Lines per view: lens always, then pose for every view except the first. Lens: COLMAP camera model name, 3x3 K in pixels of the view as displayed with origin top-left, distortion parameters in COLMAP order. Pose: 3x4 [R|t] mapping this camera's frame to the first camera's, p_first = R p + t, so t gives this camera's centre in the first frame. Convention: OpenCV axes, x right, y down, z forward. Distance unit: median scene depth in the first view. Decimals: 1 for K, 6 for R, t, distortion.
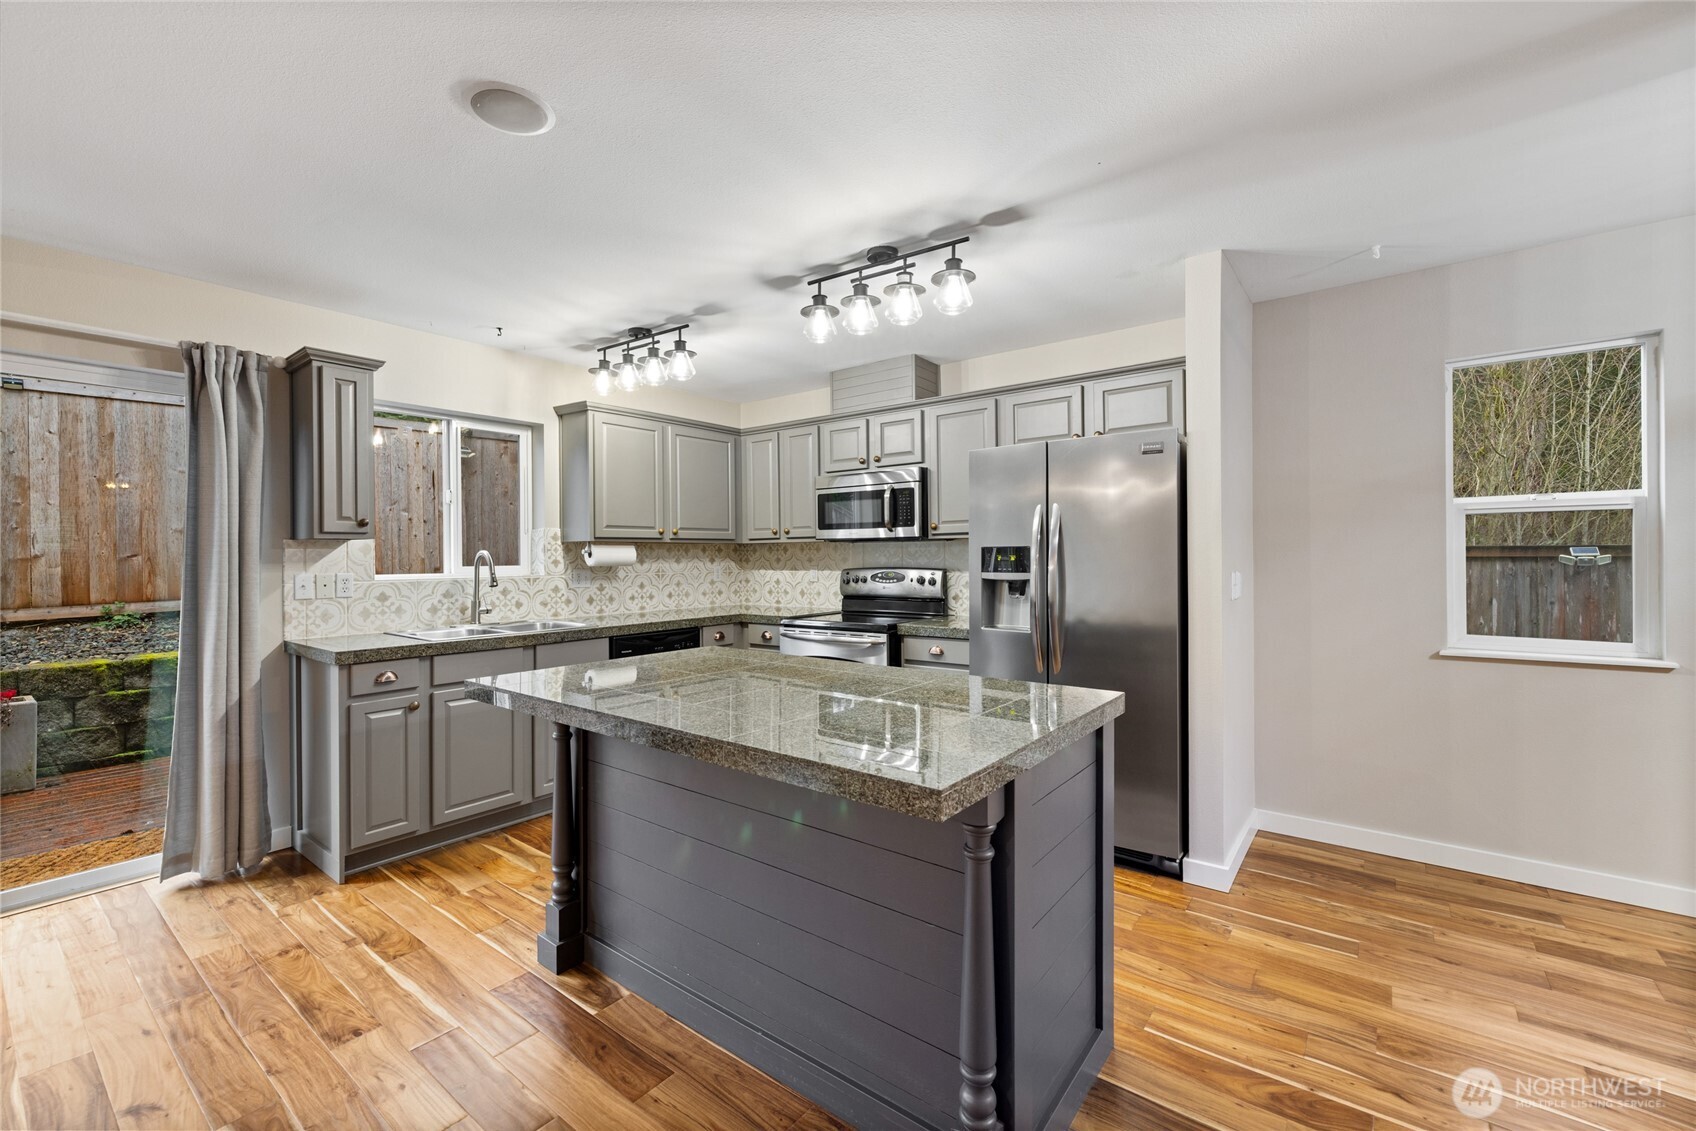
lens RADIAL K [[713.9, 0, 830.4], [0, 713.9, 555.9], [0, 0, 1]] dist [0.001073, 0.000734]
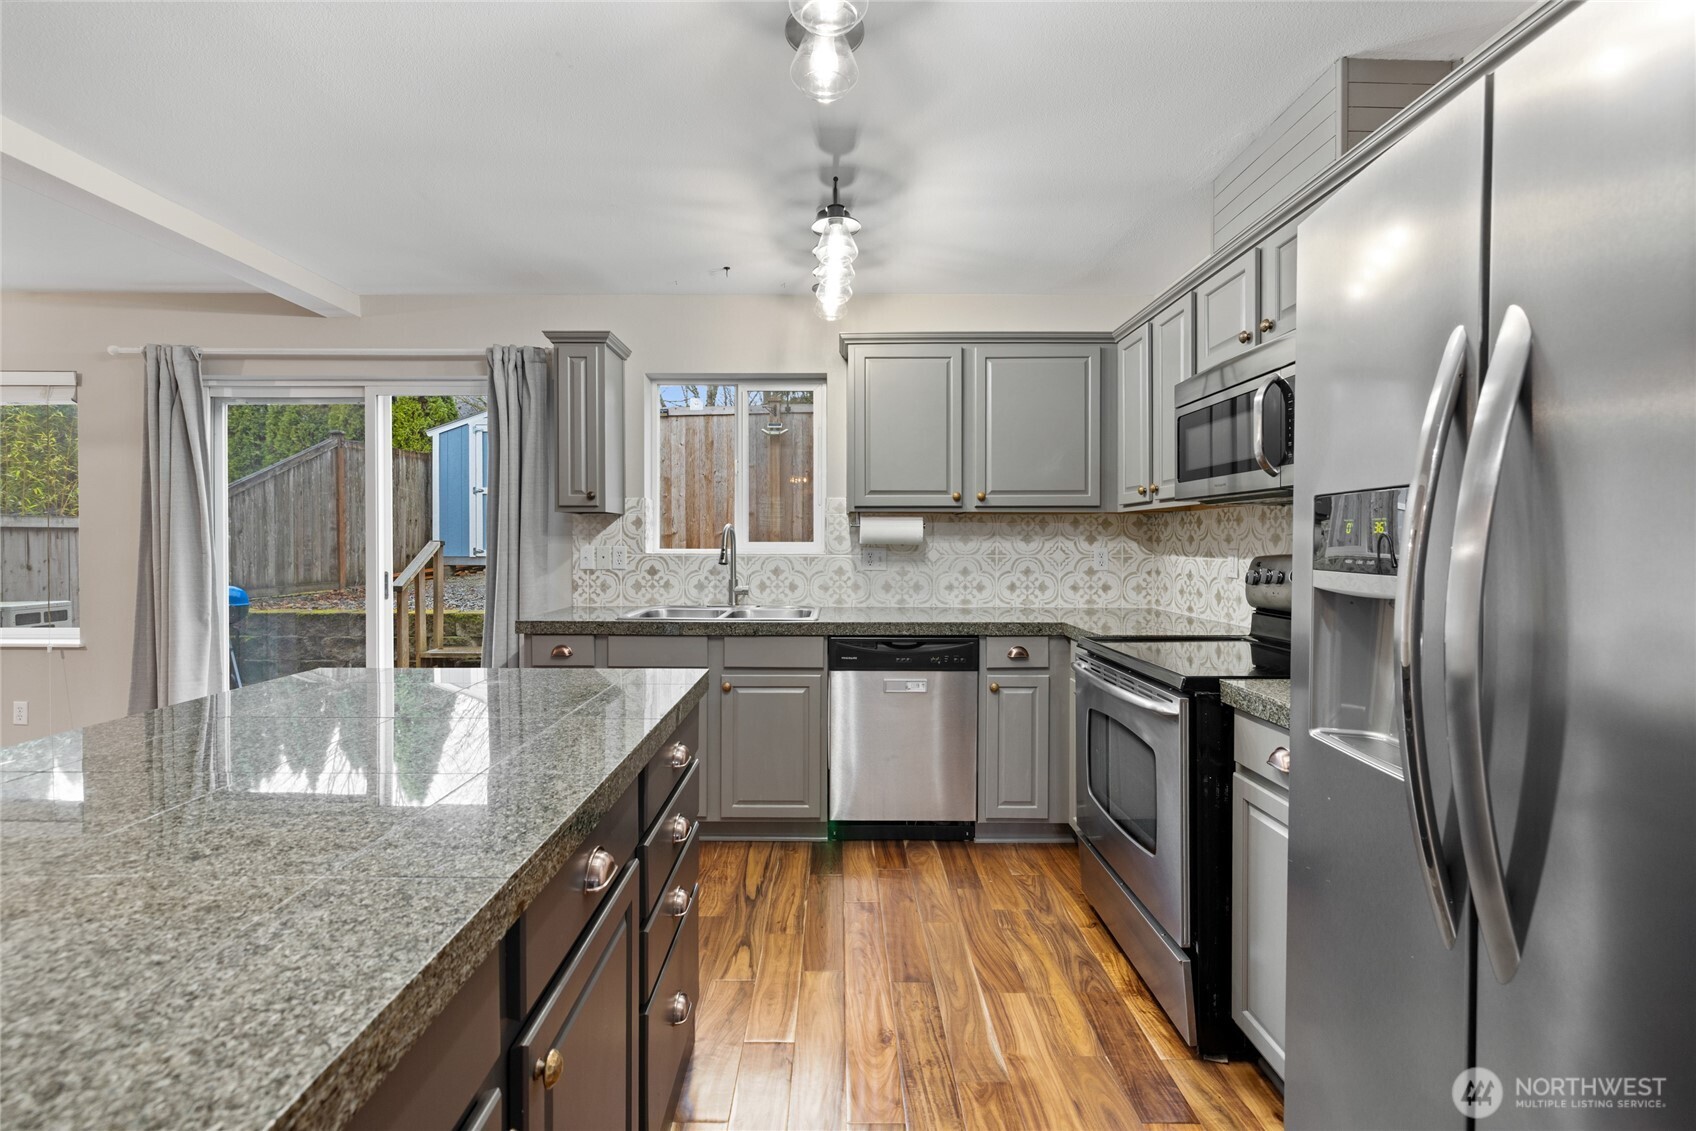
lens RADIAL K [[713.9, 0, 839.2], [0, 713.9, 549.8], [0, 0, 1]] dist [0.001073, 0.000734]
pose [[0.619997, 0.018962, -0.784375, 0.297468], [-0.006255, 0.999796, 0.019226, 0.006859], [0.784579, -0.007014, 0.619989, 0.540593]]
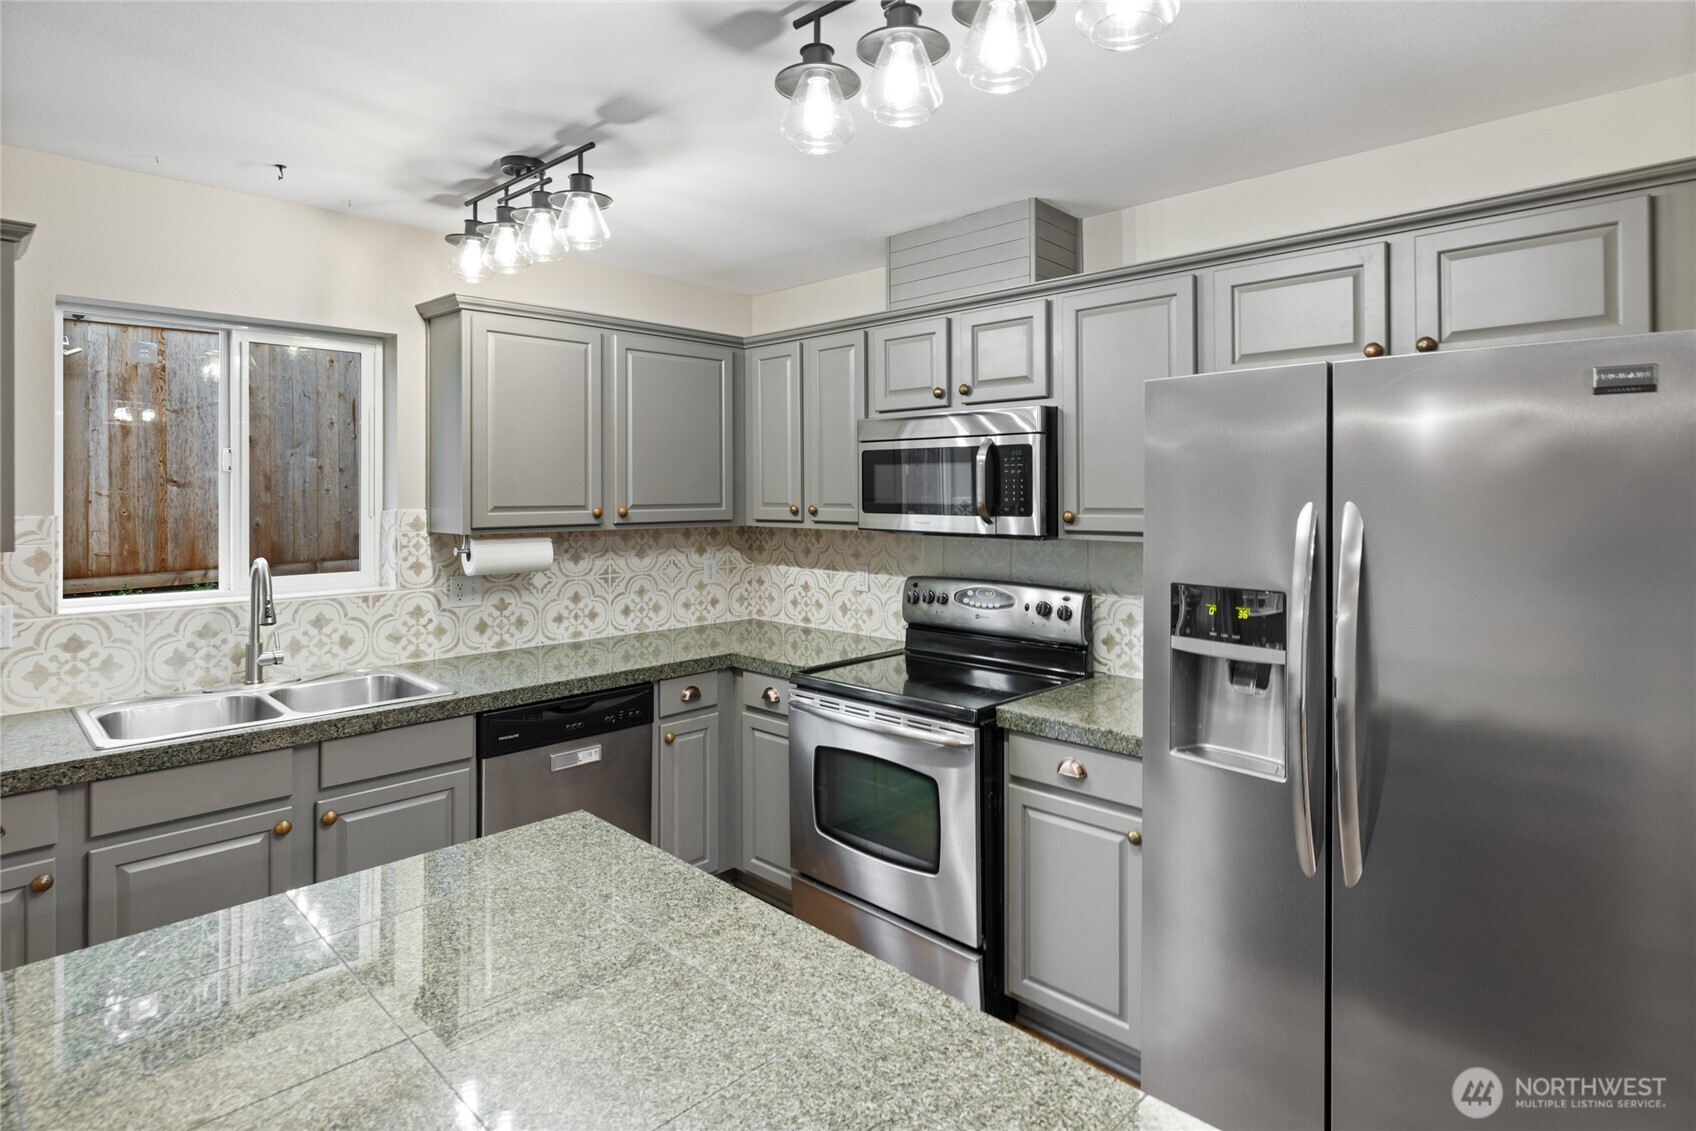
lens RADIAL K [[889.5, 0, 832.4], [0, 889.5, 489.7], [0, 0, 1]] dist [-0.001555, 0.001223]
pose [[0.993602, 0.007710, -0.112673, 0.046668], [-0.007823, 0.999969, -0.000565, -0.063980], [0.112665, 0.001443, 0.993632, 0.338317]]
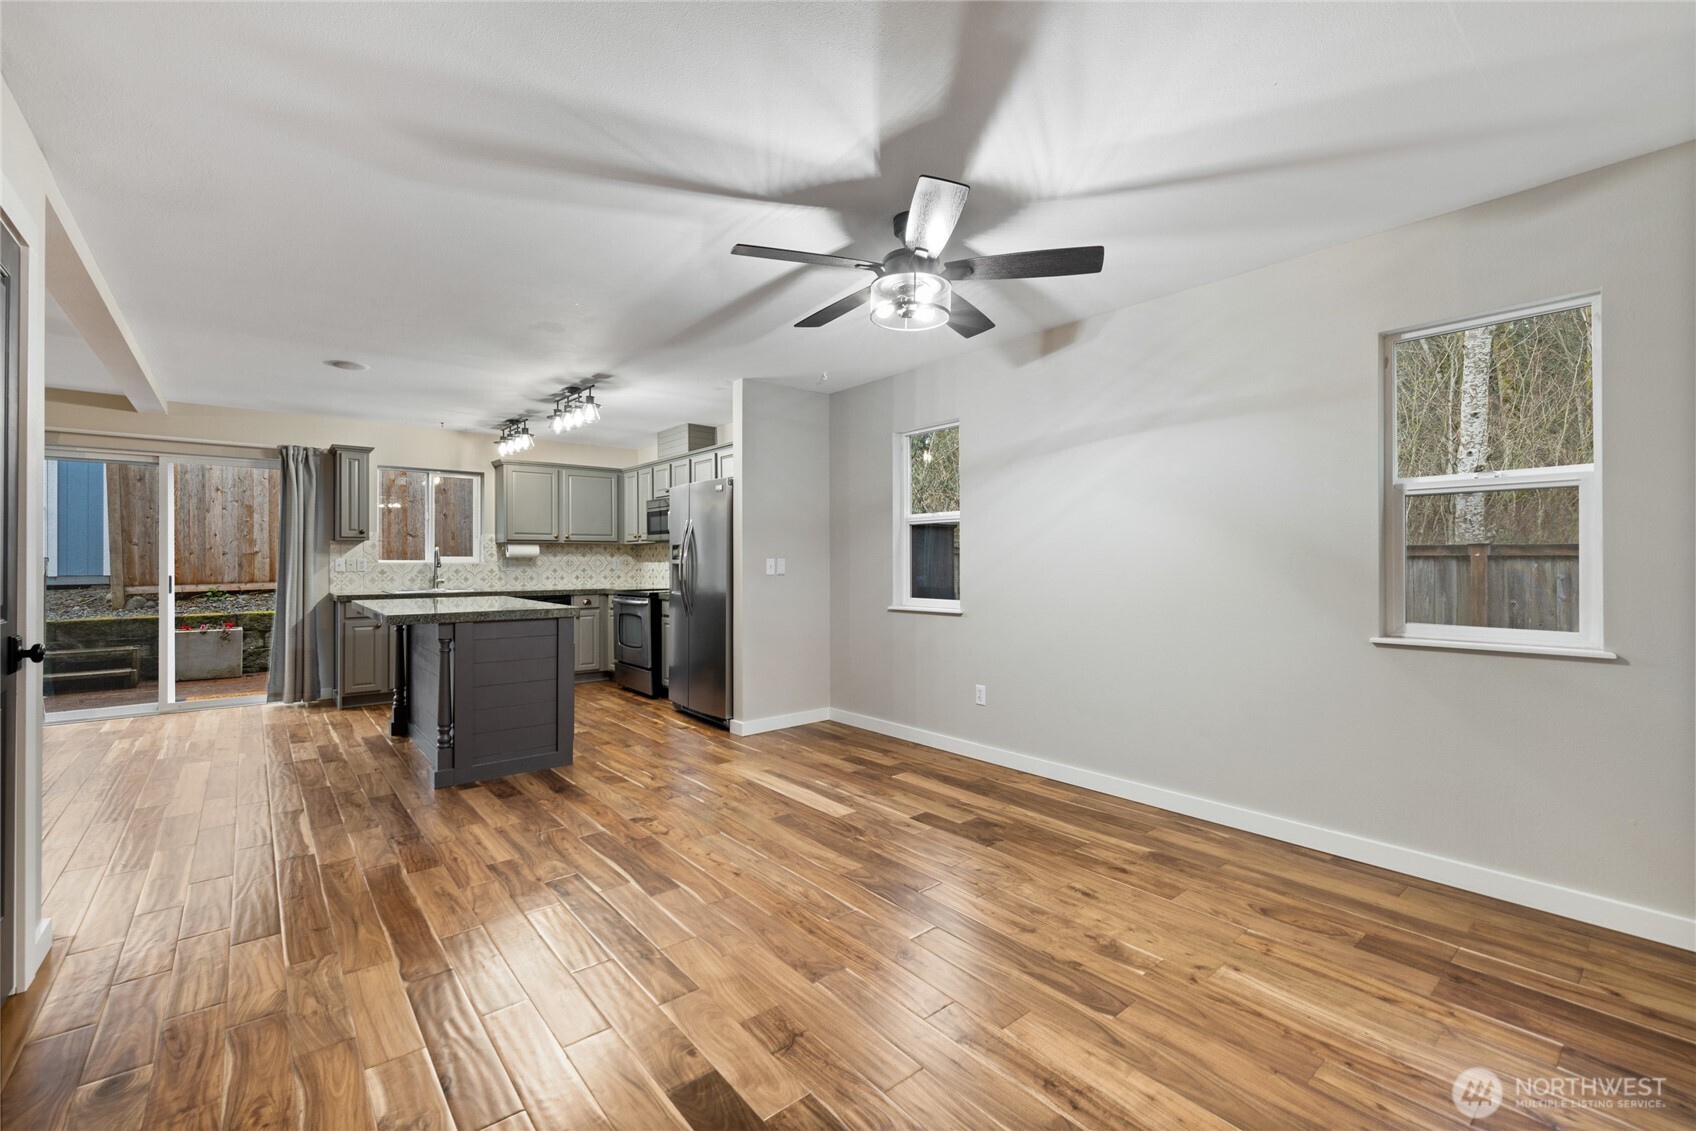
lens RADIAL K [[713.9, 0, 825.4], [0, 713.9, 559.0], [0, 0, 1]] dist [0.001073, 0.000734]
pose [[0.975357, 0.004636, -0.220586, 0.830553], [-0.005380, 0.999982, -0.002772, 0.021394], [0.220569, 0.003890, 0.975364, -0.508127]]
